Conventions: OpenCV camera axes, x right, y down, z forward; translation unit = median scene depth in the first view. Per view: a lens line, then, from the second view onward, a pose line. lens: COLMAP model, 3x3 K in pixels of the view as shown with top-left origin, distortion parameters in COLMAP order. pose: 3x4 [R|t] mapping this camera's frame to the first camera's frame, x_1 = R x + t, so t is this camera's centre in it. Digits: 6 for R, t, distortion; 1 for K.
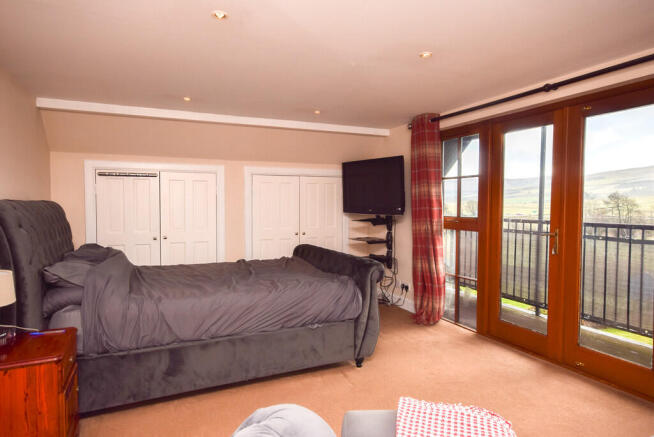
lens RADIAL K [[395.3, 0, 327.3], [0, 395.3, 215.5], [0, 0, 1]] dist [0.017287, -0.000261]
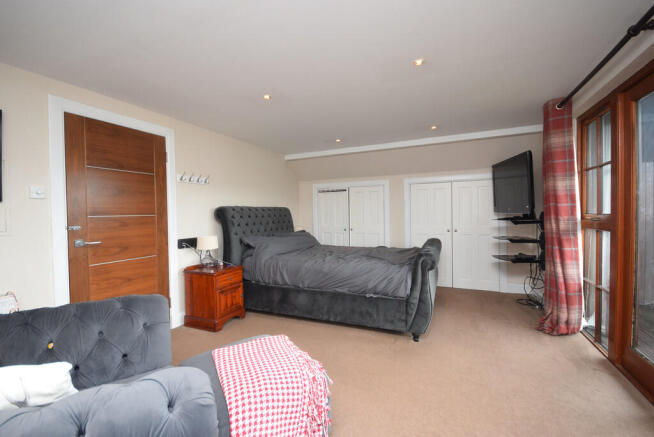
lens RADIAL K [[289.3, 0, 327.4], [0, 289.3, 220.6], [0, 0, 1]] dist [-0.002055, -0.000990]
pose [[0.650088, 0.006639, -0.759830, 0.420530], [-0.005431, 0.999977, 0.004091, 0.017892], [0.759840, 0.001467, 0.650109, 0.185264]]
